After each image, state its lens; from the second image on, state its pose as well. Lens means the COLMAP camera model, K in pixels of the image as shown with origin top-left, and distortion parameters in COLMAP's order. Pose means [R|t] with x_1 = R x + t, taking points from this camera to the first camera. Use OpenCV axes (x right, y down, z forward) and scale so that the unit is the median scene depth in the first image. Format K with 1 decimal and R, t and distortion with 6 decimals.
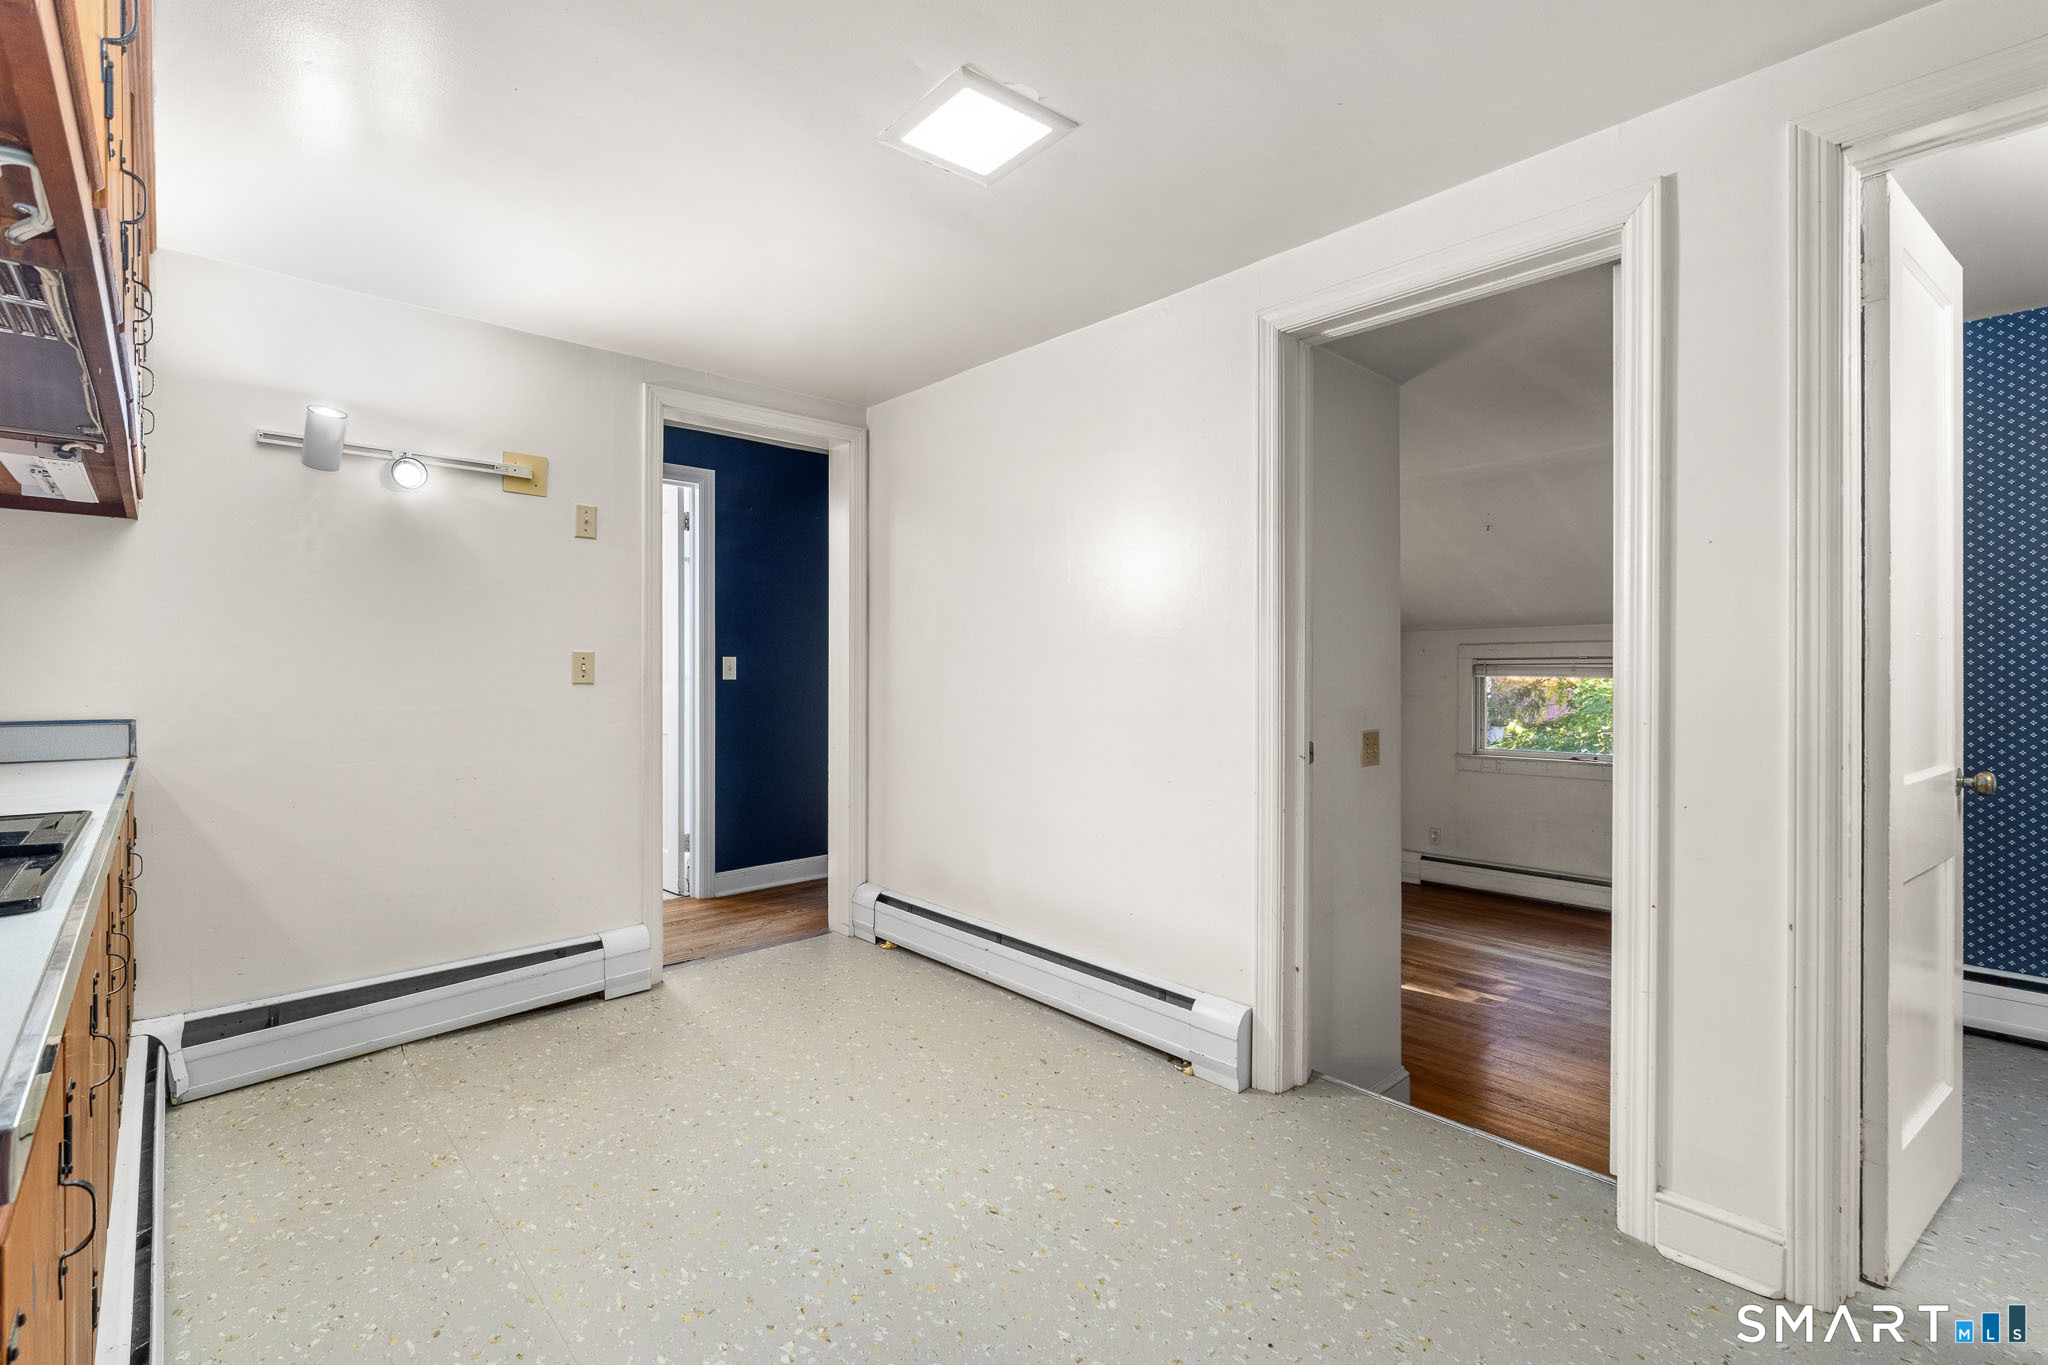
lens RADIAL K [[927.2, 0, 1022.2], [0, 927.2, 673.5], [0, 0, 1]] dist [0.002592, -0.000153]
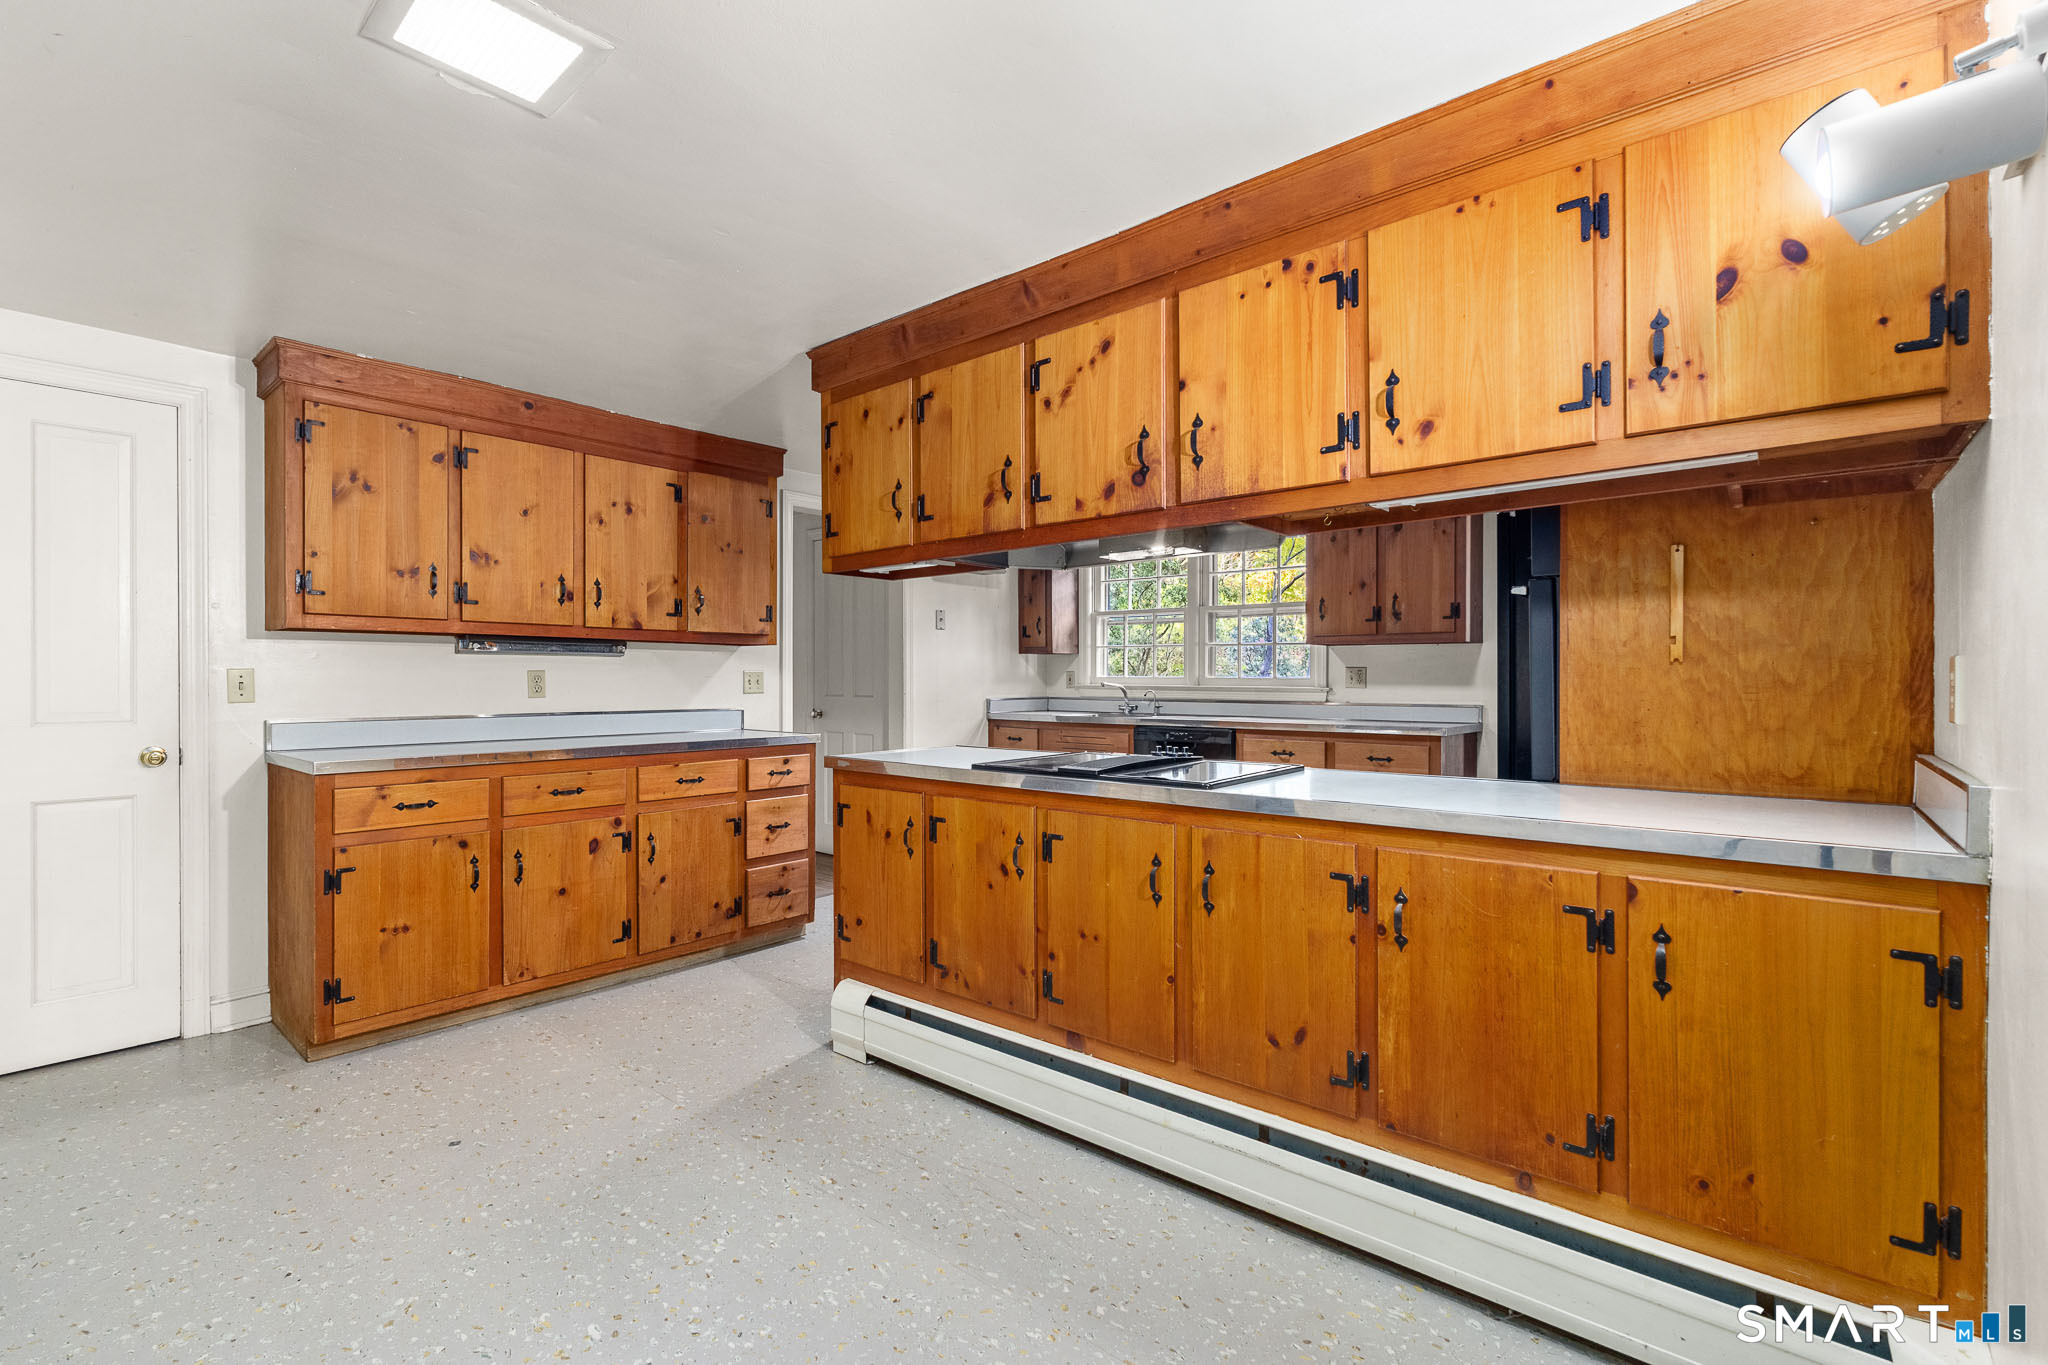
lens RADIAL K [[927.2, 0, 1024.2], [0, 927.2, 681.8], [0, 0, 1]] dist [0.002592, -0.000153]
pose [[-0.992595, 0.000010, -0.121470, -0.447288], [-0.000397, 0.999994, 0.003329, -0.018603], [0.121470, 0.003353, -0.992590, 2.009493]]
